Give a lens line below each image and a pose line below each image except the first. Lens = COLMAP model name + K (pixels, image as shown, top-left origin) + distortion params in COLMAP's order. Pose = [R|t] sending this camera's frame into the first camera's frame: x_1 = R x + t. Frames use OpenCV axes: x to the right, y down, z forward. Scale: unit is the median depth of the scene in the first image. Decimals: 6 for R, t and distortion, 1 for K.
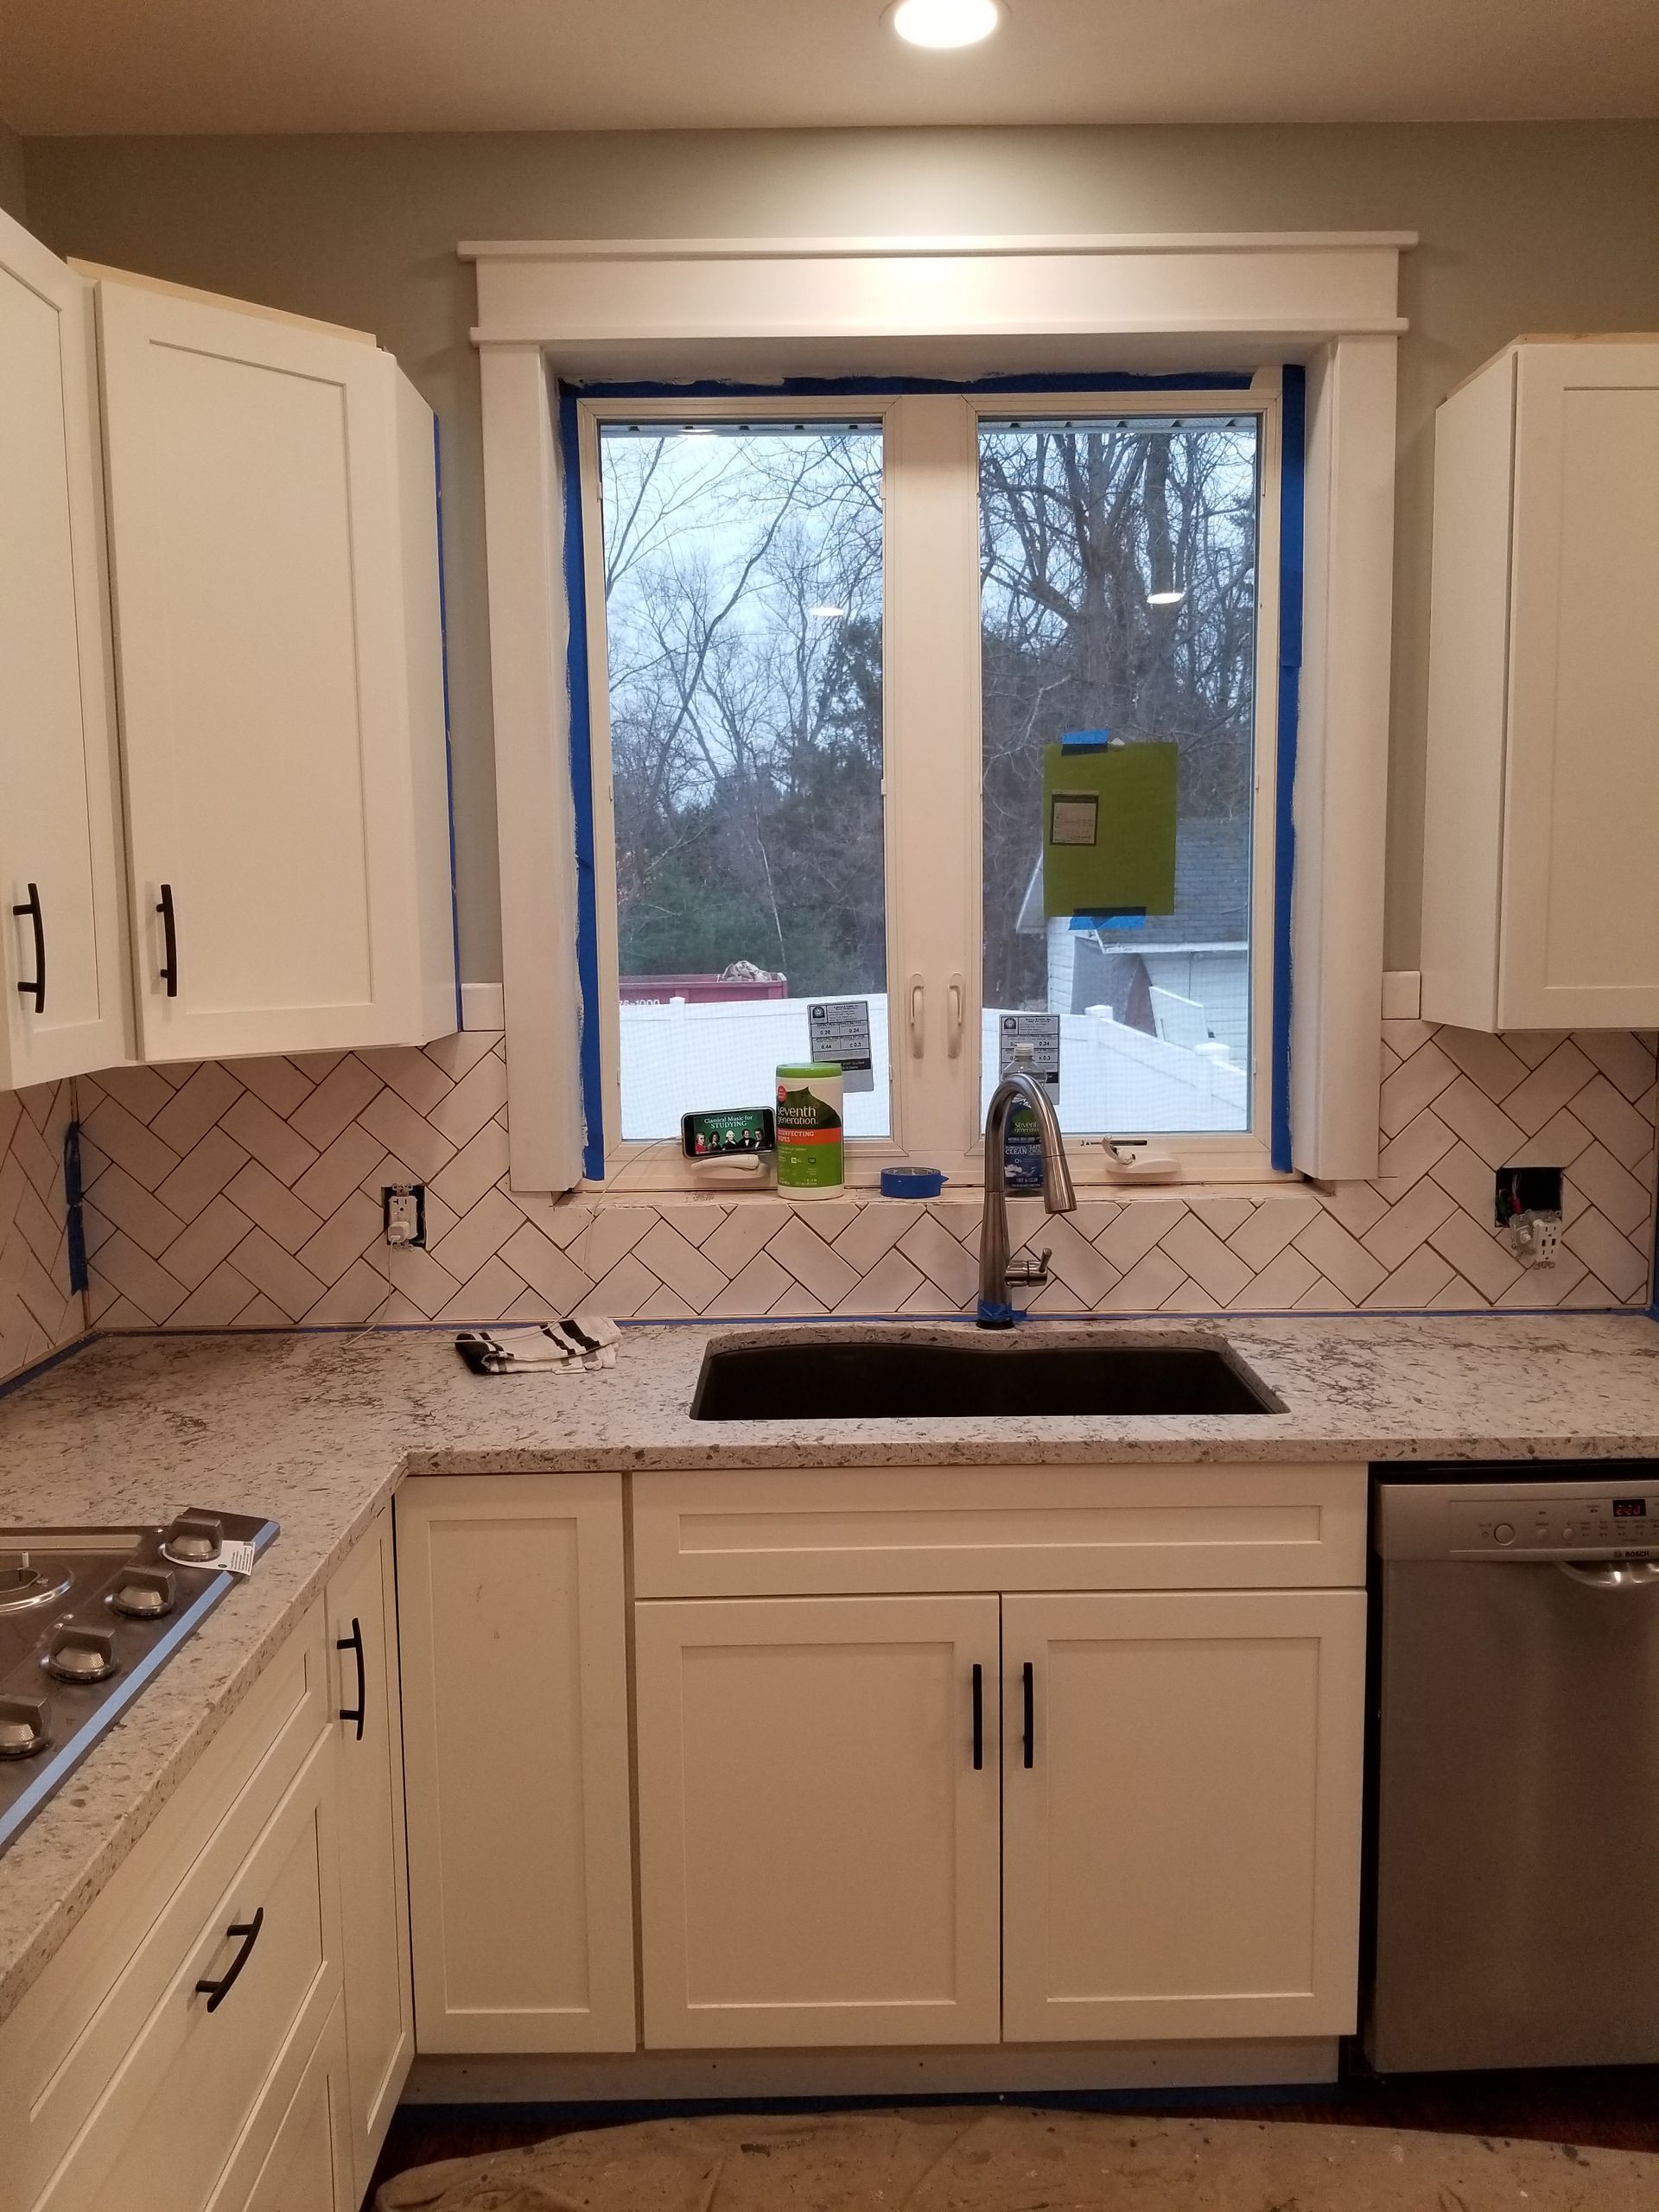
lens RADIAL K [[1707.2, 0, 832.1], [0, 1707.2, 1105.5], [0, 0, 1]] dist [0.040760, -0.043618]
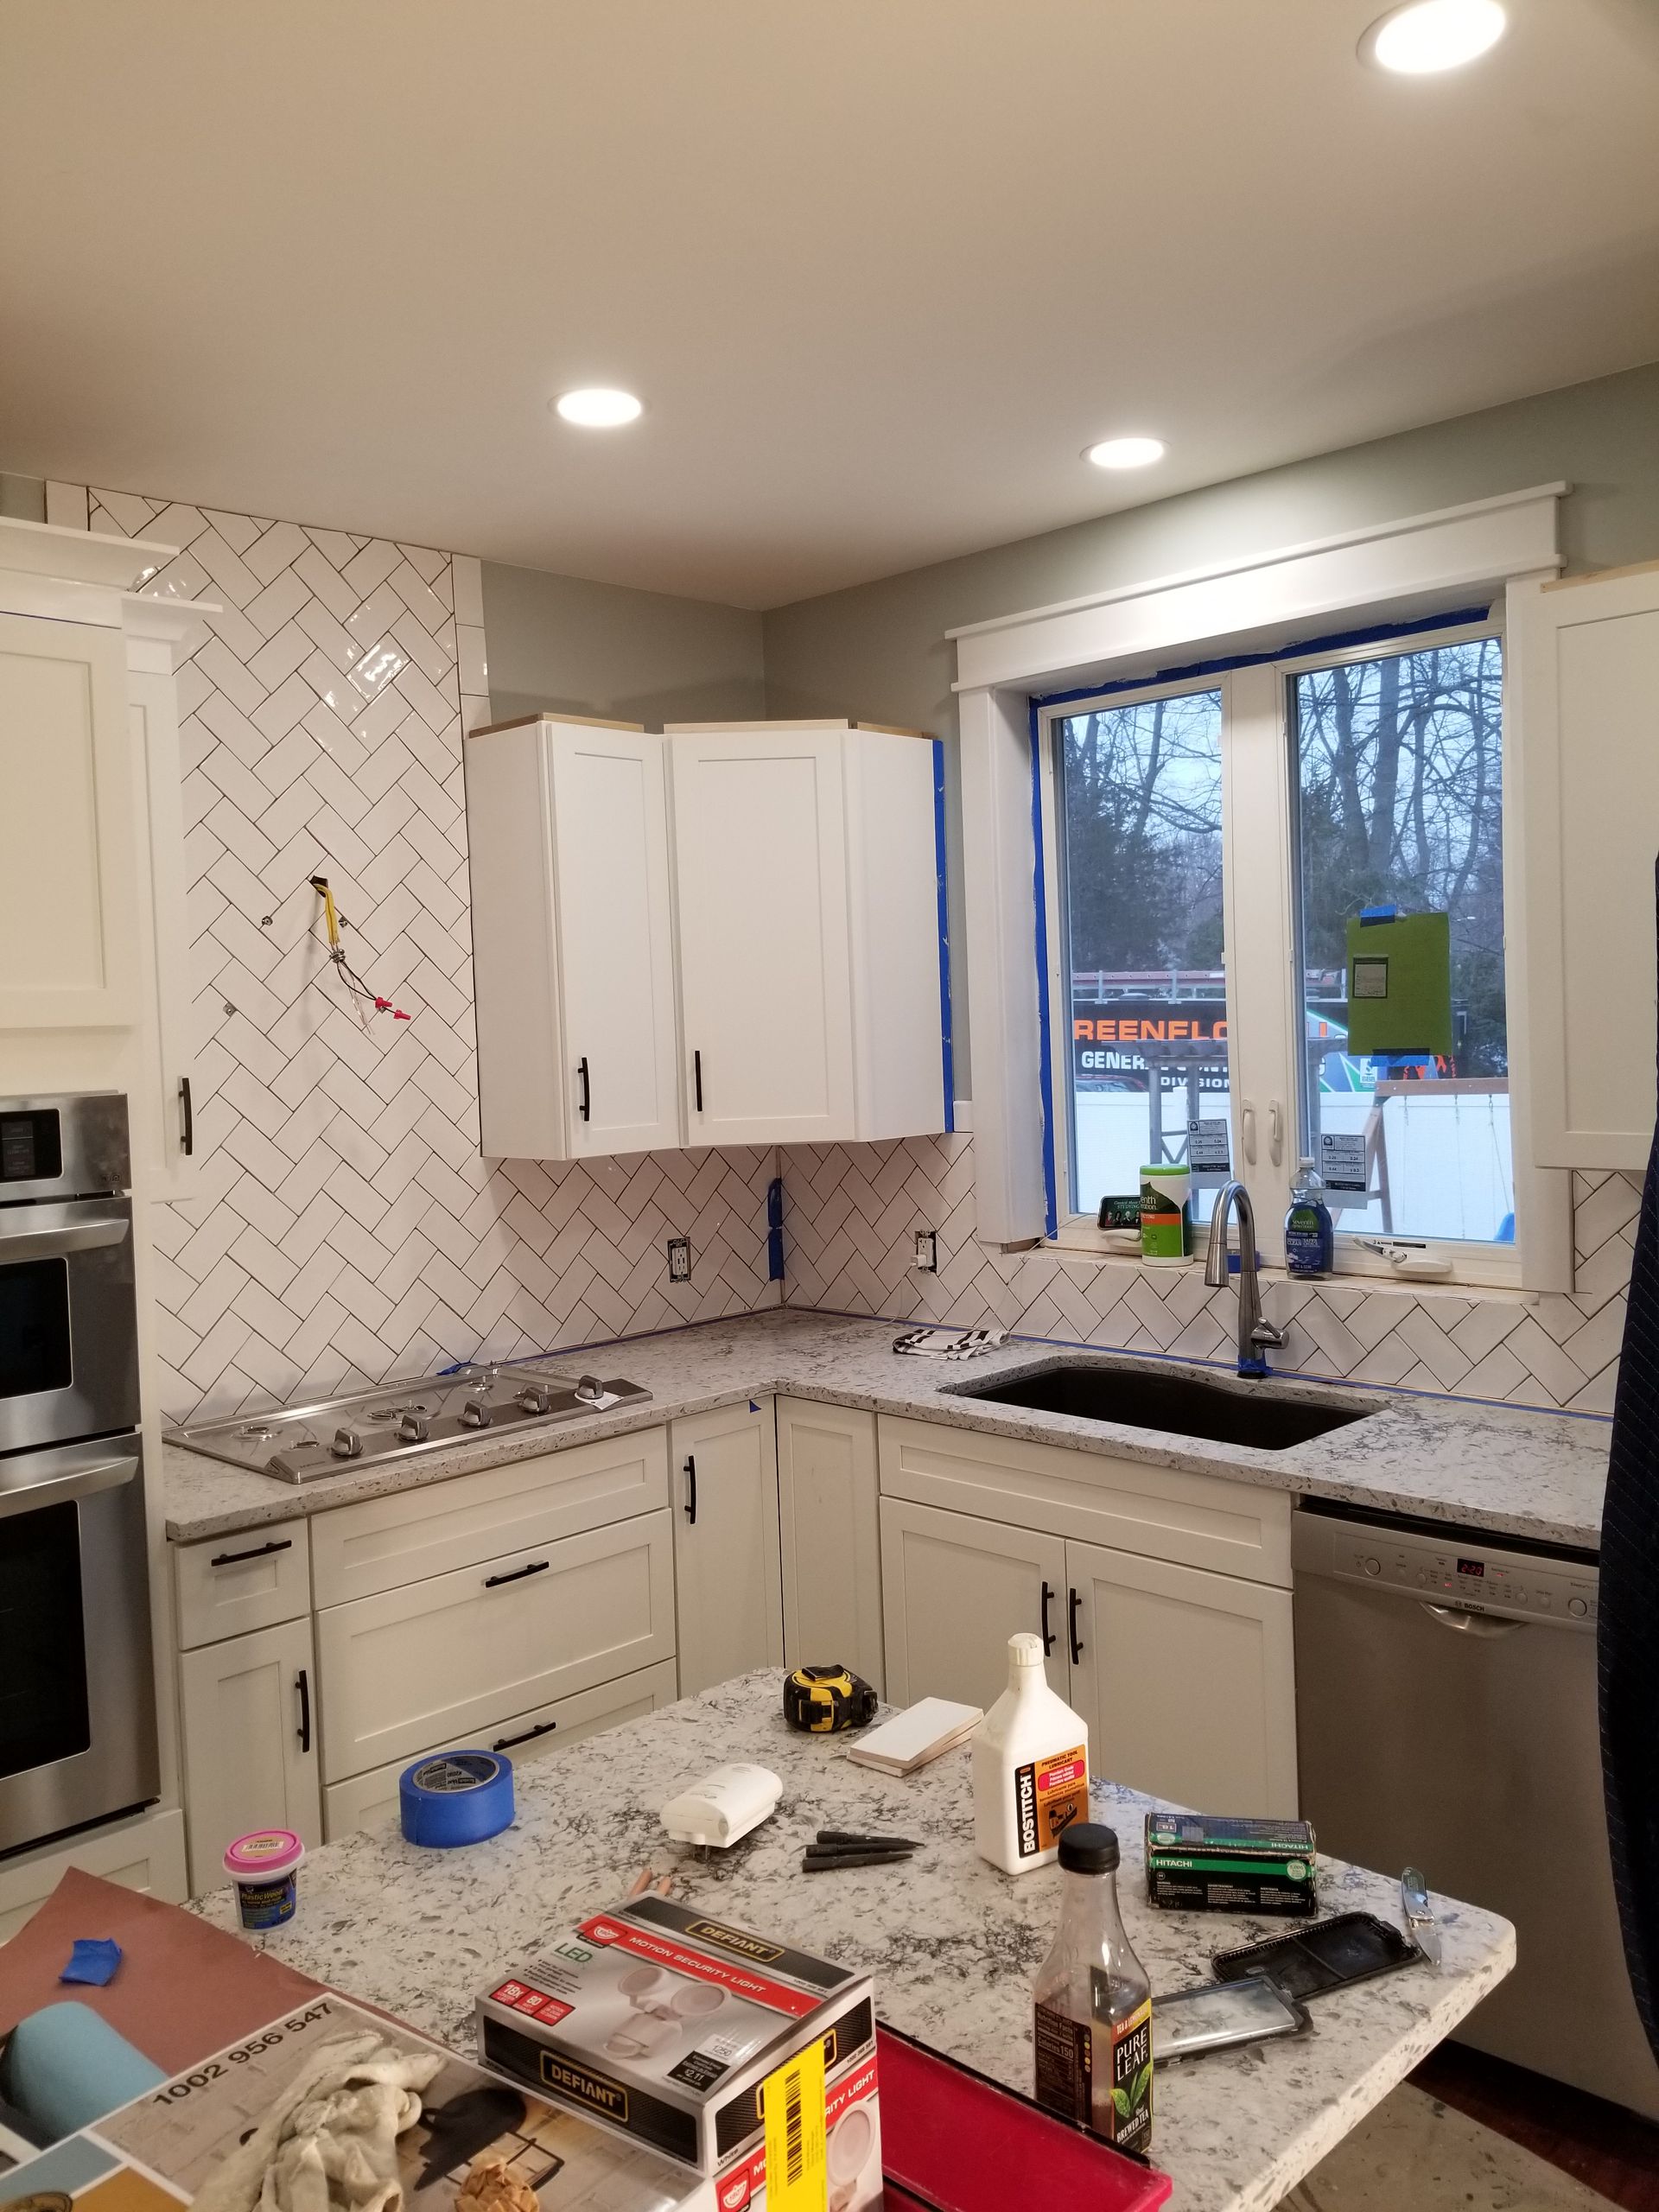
lens RADIAL K [[1707.2, 0, 817.2], [0, 1707.2, 1096.0], [0, 0, 1]] dist [0.040760, -0.043618]
pose [[0.703204, 0.021184, -0.710672, 0.765304], [-0.050588, 0.998513, -0.020292, -0.038333], [0.709186, 0.050221, 0.703231, -0.149427]]
